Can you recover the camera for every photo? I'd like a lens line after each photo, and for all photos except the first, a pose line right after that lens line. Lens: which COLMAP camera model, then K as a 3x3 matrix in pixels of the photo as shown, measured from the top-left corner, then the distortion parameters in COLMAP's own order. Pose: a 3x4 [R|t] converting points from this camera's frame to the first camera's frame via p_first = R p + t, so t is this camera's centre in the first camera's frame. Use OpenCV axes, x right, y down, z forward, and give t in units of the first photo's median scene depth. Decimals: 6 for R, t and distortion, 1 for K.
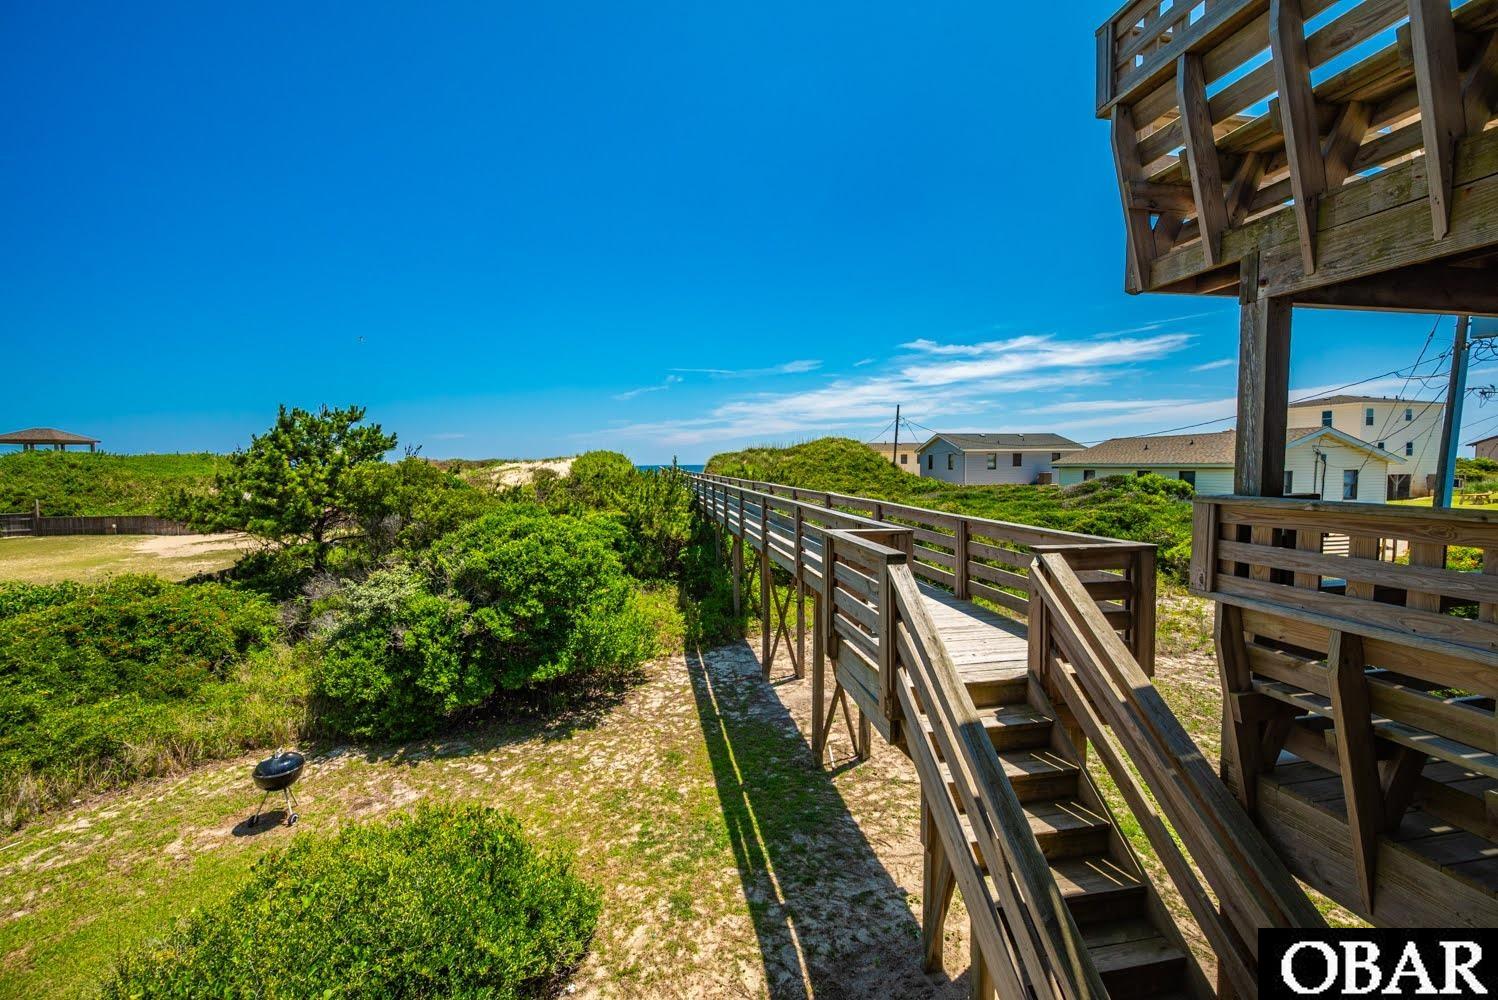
lens RADIAL K [[618.6, 0, 740.2], [0, 618.6, 495.2], [0, 0, 1]] dist [-0.007213, 0.002045]
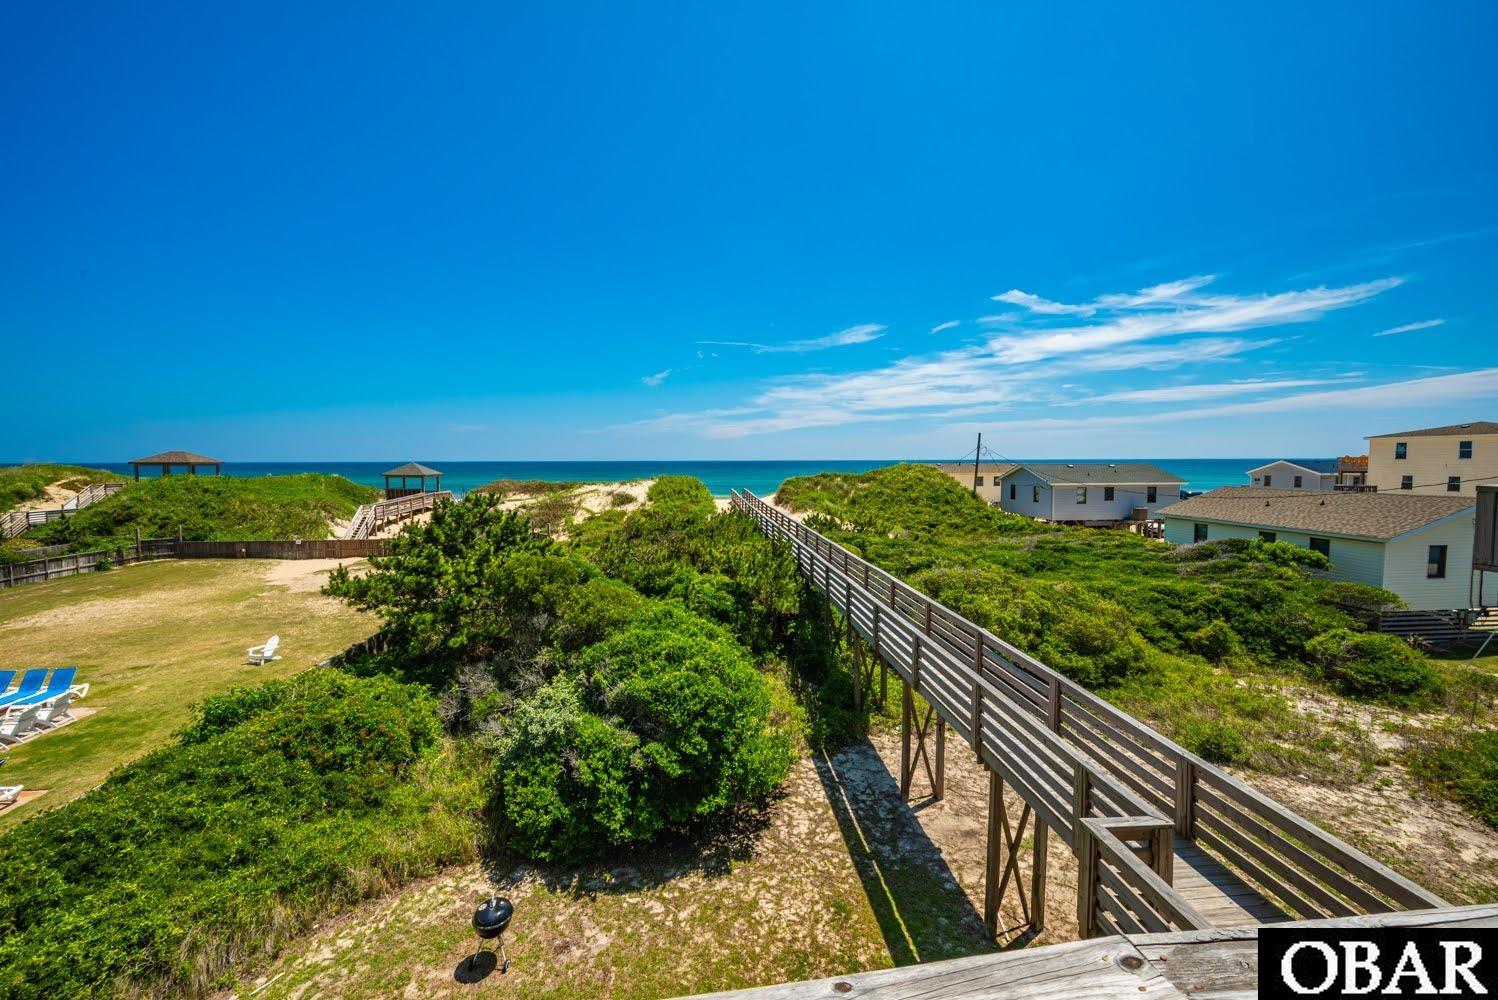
lens RADIAL K [[618.6, 0, 745.3], [0, 618.6, 509.5], [0, 0, 1]] dist [-0.007213, 0.002045]
pose [[0.995422, 0.012379, -0.094773, -0.123304], [-0.012137, 0.999921, 0.003125, -0.169623], [0.094805, -0.001961, 0.995494, -0.026586]]
